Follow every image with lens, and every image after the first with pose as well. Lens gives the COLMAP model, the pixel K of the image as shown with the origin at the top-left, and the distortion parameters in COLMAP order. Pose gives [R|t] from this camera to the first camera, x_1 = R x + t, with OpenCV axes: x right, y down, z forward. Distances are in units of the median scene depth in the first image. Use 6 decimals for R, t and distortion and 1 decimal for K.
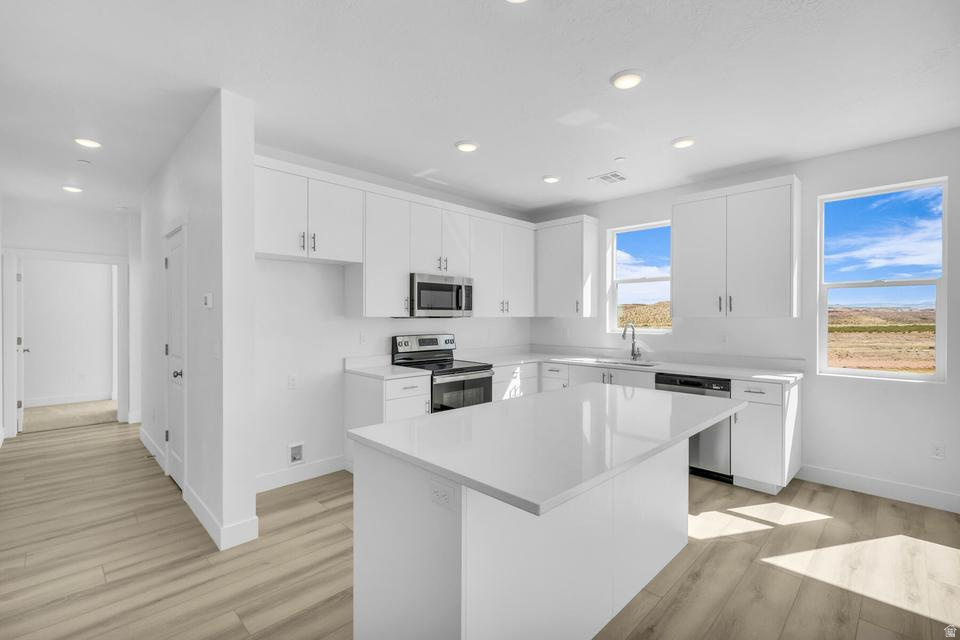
lens RADIAL K [[428.9, 0, 471.3], [0, 428.9, 318.6], [0, 0, 1]] dist [0.001484, 0.000252]
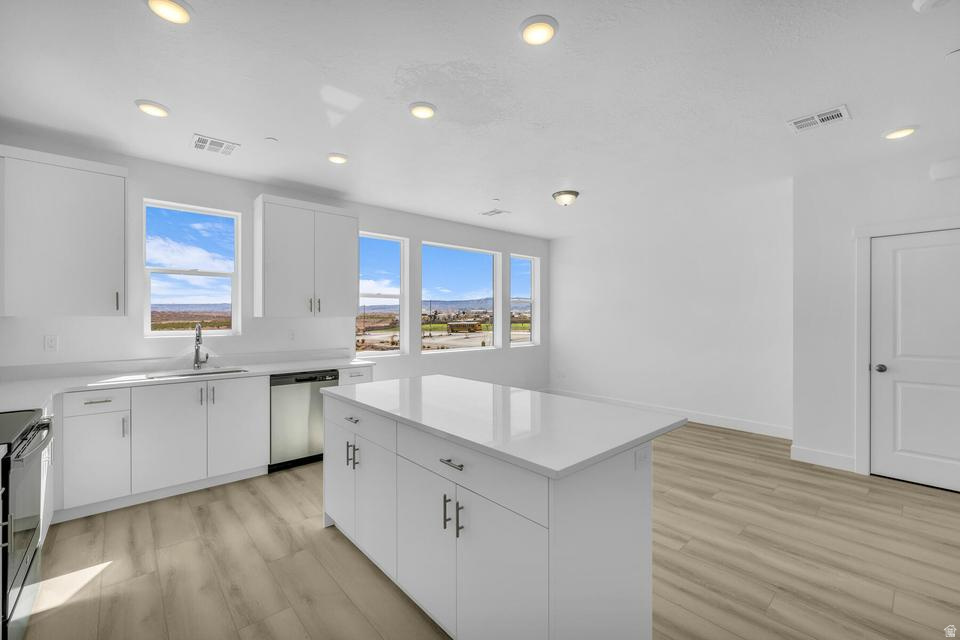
lens RADIAL K [[399.6, 0, 478.0], [0, 399.6, 319.0], [0, 0, 1]] dist [0.000221, -0.000268]
pose [[0.045135, -0.001795, 0.998979, -0.410803], [0.001933, 0.999997, 0.001710, 0.000454], [-0.998979, 0.001854, 0.045138, 0.469255]]
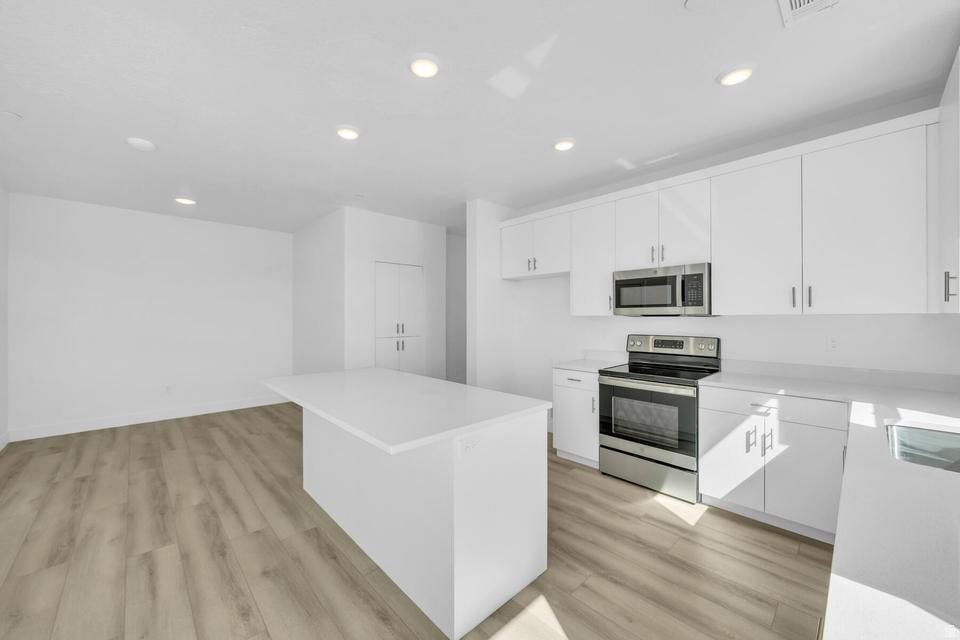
lens RADIAL K [[362.9, 0, 475.9], [0, 362.9, 318.6], [0, 0, 1]] dist [-0.001339, -0.000154]
pose [[-0.016556, 0.002423, -0.999860, 0.682071], [-0.000350, 0.999997, 0.002430, 0.001235], [0.999863, 0.000390, -0.016555, 0.656791]]
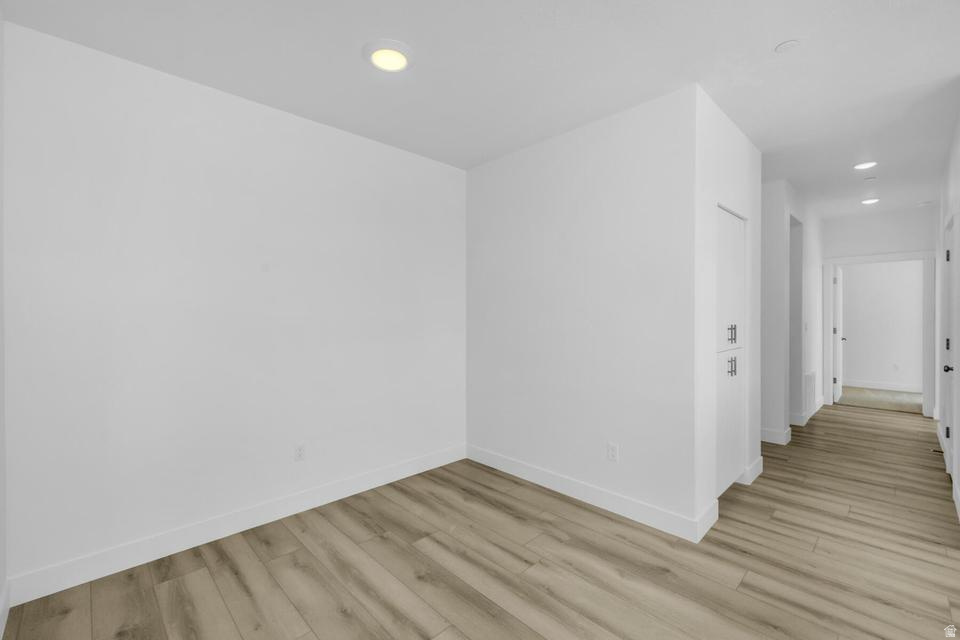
lens RADIAL K [[409.4, 0, 480.0], [0, 409.4, 320.0], [0, 0, 1]] dist [0.002220, 0.000597]
pose [[-0.008199, 0.012098, -0.999893, 0.208545], [0.002989, 0.999923, 0.012074, 0.002911], [0.999962, -0.002890, -0.008234, -0.049909]]
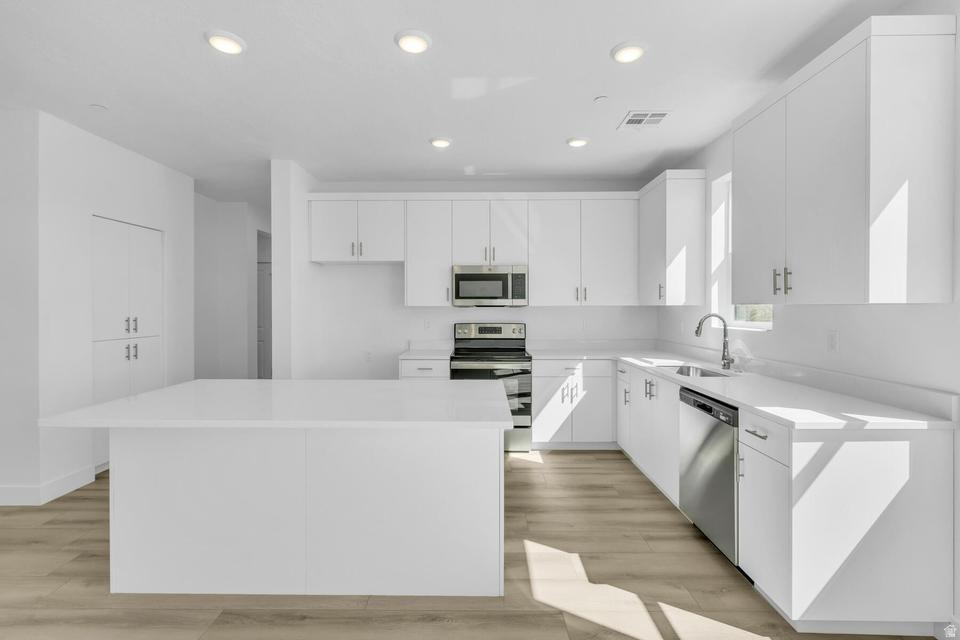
lens RADIAL K [[422.9, 0, 477.9], [0, 422.9, 310.6], [0, 0, 1]] dist [-0.001095, 0.000303]
pose [[0.708746, 0.003353, -0.705456, 0.635342], [0.000299, 0.999987, 0.005054, 0.002331], [0.705463, -0.003793, 0.708736, 0.269449]]
